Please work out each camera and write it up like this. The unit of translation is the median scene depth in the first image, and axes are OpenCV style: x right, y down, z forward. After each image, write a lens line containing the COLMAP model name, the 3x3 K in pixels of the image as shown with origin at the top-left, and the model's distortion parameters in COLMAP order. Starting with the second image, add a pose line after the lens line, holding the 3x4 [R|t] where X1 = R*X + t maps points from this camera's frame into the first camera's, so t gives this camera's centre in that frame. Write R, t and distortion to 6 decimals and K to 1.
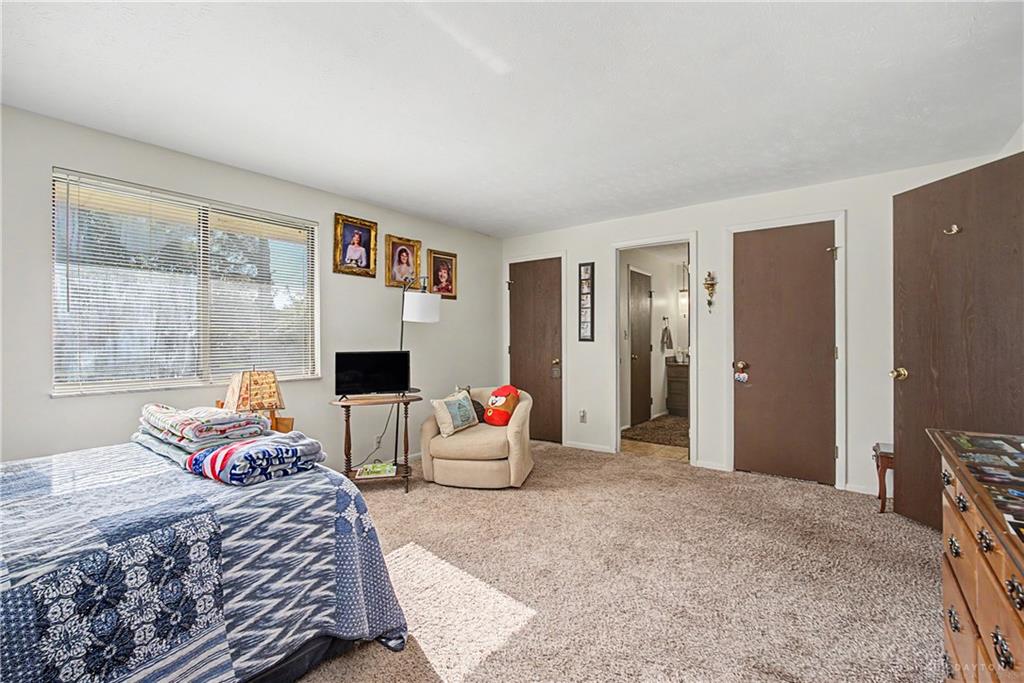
lens RADIAL K [[462.8, 0, 515.2], [0, 462.8, 336.9], [0, 0, 1]] dist [-0.013680, 0.000395]
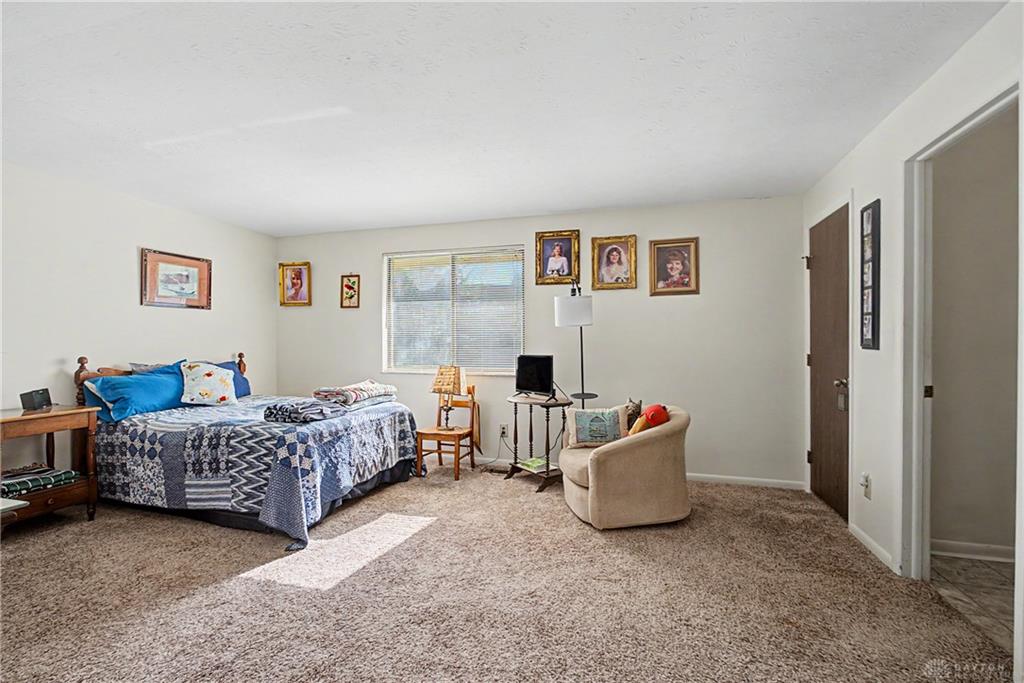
lens RADIAL K [[462.8, 0, 514.1], [0, 462.8, 343.7], [0, 0, 1]] dist [-0.013680, 0.000395]
pose [[0.346199, 0.006329, -0.938140, 0.634676], [0.005229, 0.999949, 0.008676, -0.004208], [0.938146, -0.007909, 0.346148, 0.527199]]
